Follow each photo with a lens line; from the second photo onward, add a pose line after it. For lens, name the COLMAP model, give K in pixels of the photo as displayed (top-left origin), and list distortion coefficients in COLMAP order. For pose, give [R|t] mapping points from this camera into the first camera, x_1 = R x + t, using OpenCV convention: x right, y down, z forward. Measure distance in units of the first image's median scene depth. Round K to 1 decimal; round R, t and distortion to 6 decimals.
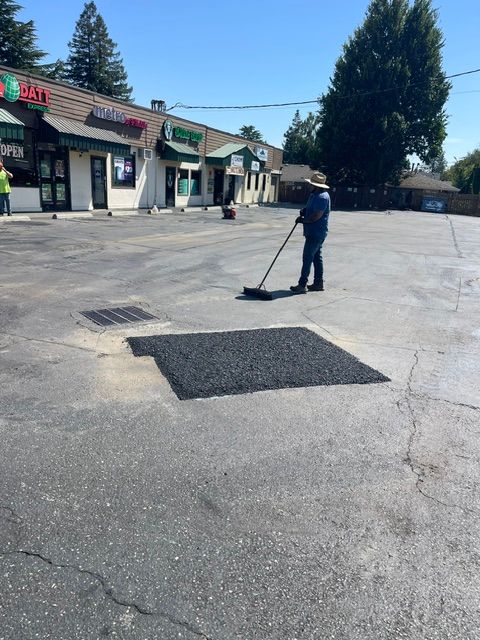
lens RADIAL K [[479.4, 0, 240.0], [0, 479.4, 320.0], [0, 0, 1]] dist [0.088684, -0.121379]
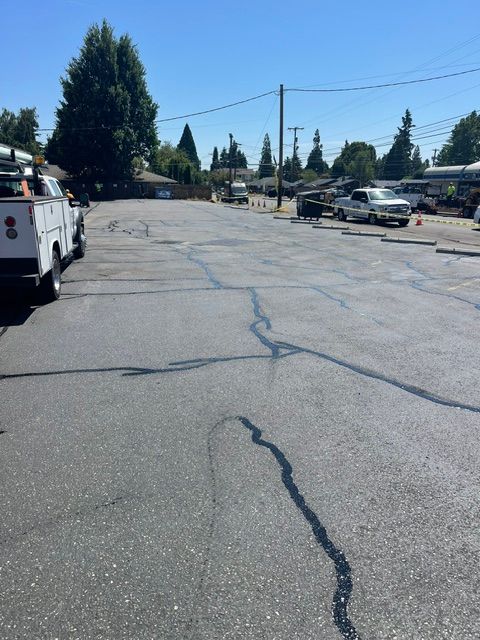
lens RADIAL K [[491.4, 0, 242.3], [0, 491.4, 308.8], [0, 0, 1]] dist [0.033592, 0.001890]
pose [[0.819497, -0.188143, 0.541320, -0.332457], [0.192496, 0.980063, 0.049218, 0.077523], [-0.539787, 0.063868, 0.839375, -0.373955]]
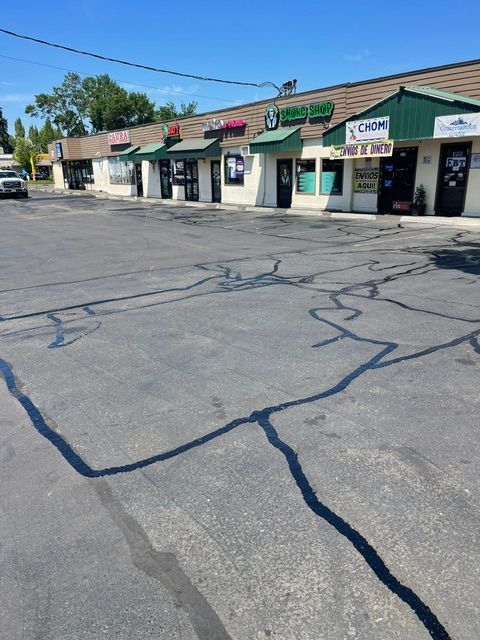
lens RADIAL K [[481.6, 0, 252.8], [0, 481.6, 333.2], [0, 0, 1]] dist [0.043837, -0.065597]
pose [[-0.518720, 0.223243, -0.825283, 0.640607], [-0.244094, 0.886455, 0.393212, -0.363897], [0.819358, 0.405414, -0.405329, 1.410807]]
